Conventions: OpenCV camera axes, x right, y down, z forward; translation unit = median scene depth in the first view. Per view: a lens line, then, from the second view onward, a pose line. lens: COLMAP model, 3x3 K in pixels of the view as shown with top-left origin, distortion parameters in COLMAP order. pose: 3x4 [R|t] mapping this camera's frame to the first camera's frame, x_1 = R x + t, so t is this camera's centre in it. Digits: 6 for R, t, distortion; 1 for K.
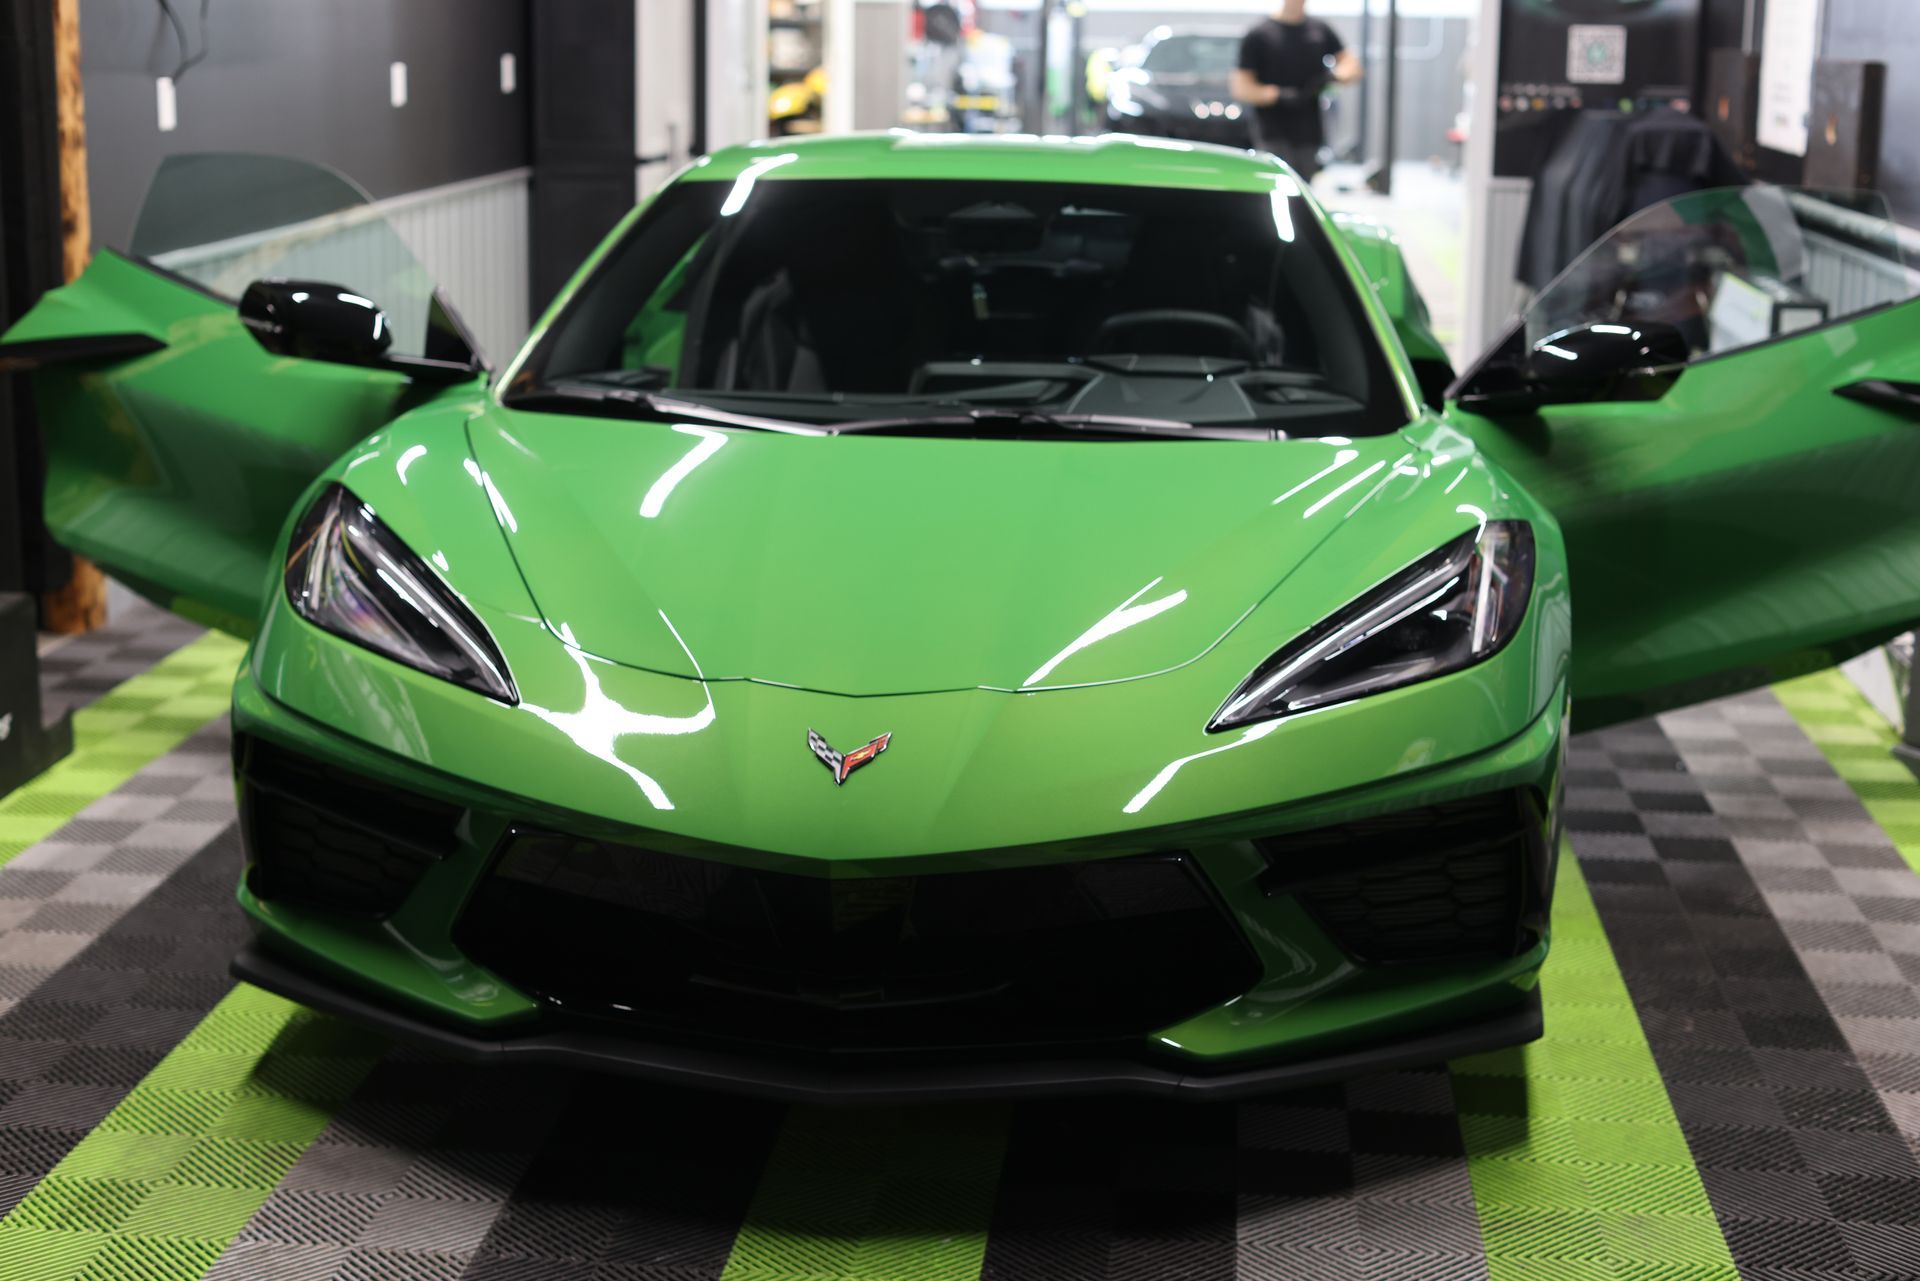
lens RADIAL K [[2841.1, 0, 960.0], [0, 2841.1, 640.5], [0, 0, 1]] dist [-0.288307, 0.880810]
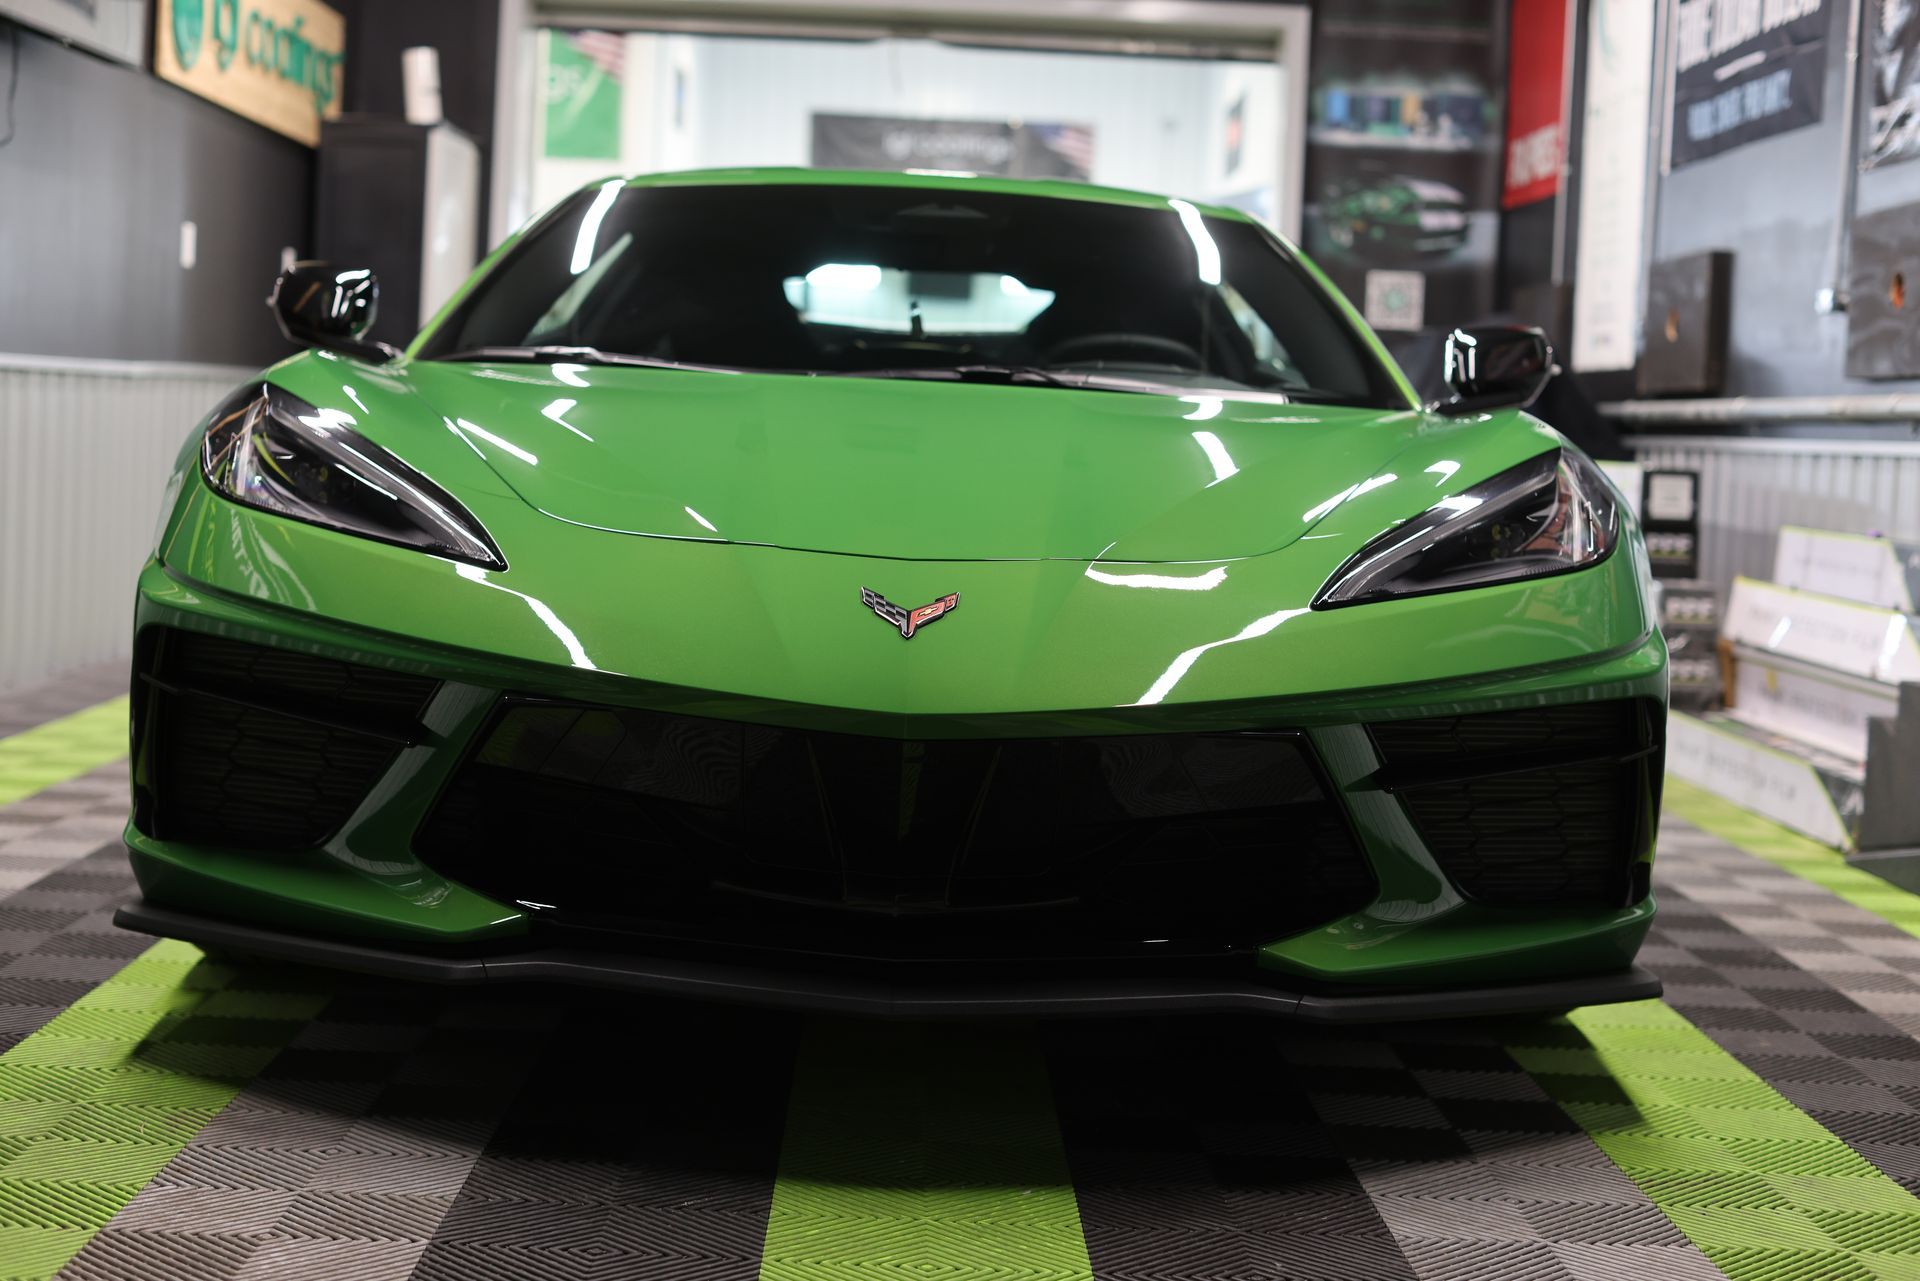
lens RADIAL K [[2841.1, 0, 960.0], [0, 2841.1, 640.5], [0, 0, 1]] dist [-0.288307, 0.880810]
pose [[0.992325, 0.023575, 0.121385, -0.115769], [-0.005149, 0.988684, -0.149923, 0.159298], [-0.123546, 0.148147, 0.981218, 0.147790]]
